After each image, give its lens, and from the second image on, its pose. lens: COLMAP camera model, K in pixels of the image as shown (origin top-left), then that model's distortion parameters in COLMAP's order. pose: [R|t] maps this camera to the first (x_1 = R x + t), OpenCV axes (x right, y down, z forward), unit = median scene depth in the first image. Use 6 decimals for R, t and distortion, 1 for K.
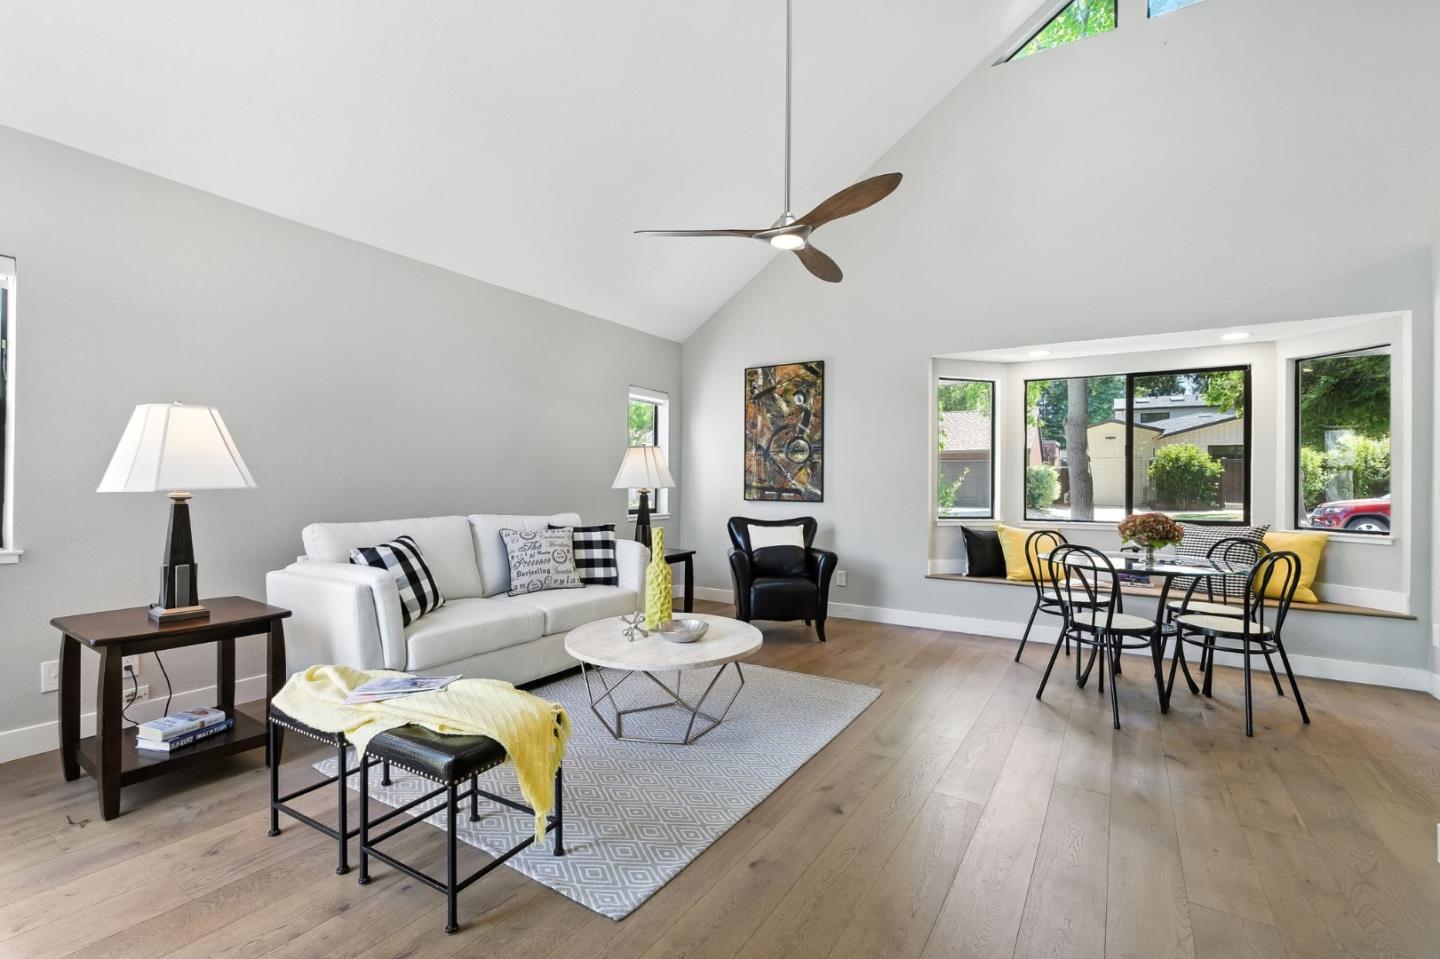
lens RADIAL K [[637.9, 0, 720.8], [0, 637.9, 480.0], [0, 0, 1]] dist [-0.016532, 0.000612]
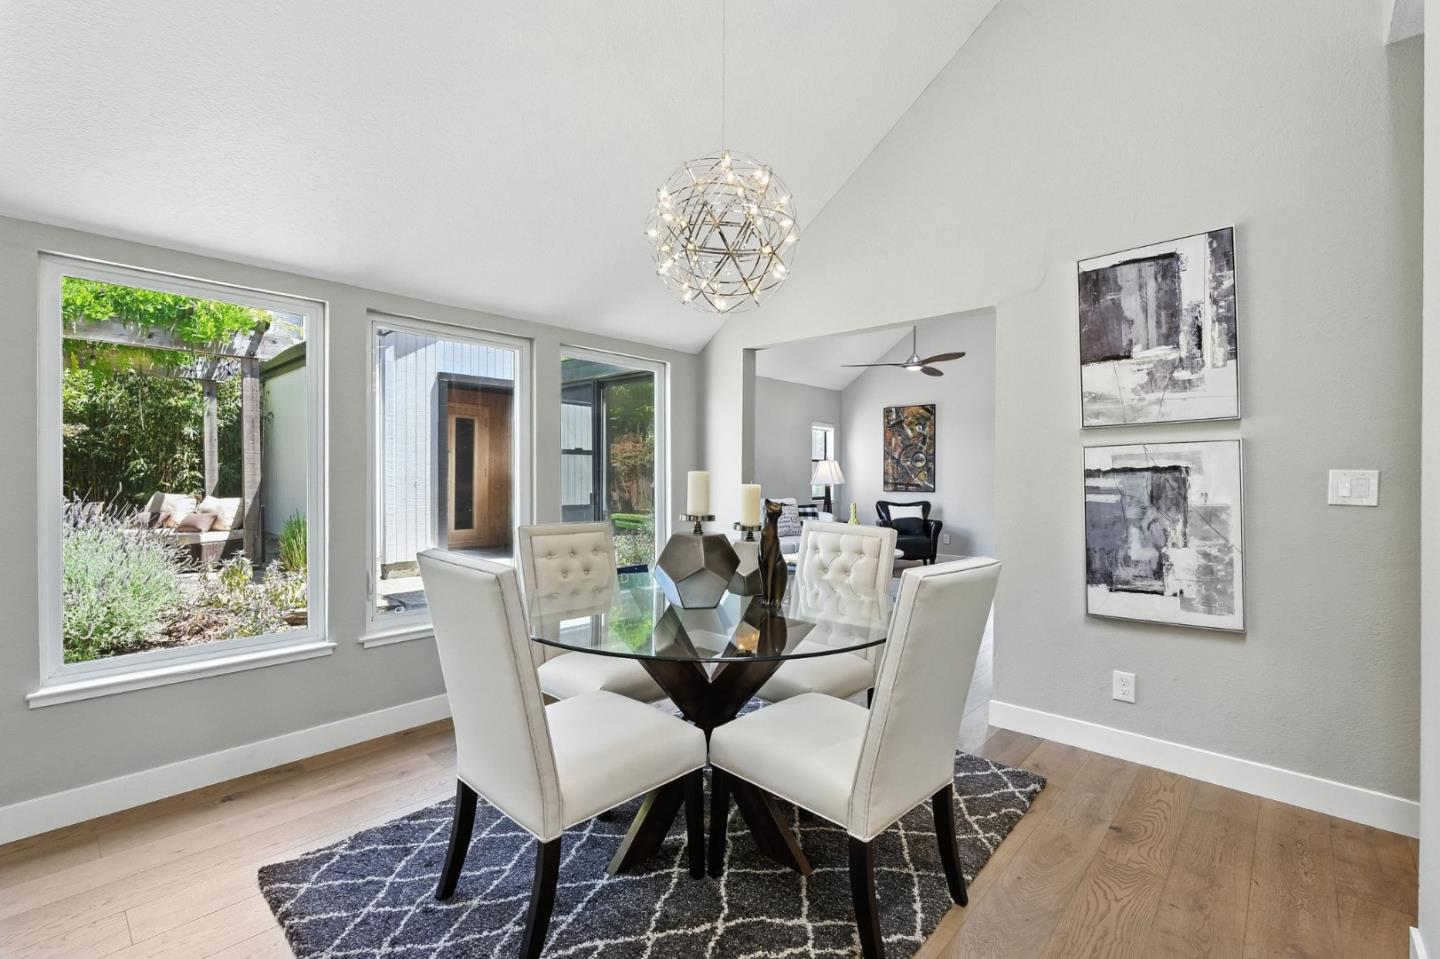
lens RADIAL K [[637.9, 0, 728.7], [0, 637.9, 481.0], [0, 0, 1]] dist [-0.016532, 0.000612]
pose [[0.986389, -0.004018, -0.164381, -0.088121], [0.006006, 0.999915, 0.011600, -0.015578], [0.164321, -0.012429, 0.986329, -0.667783]]
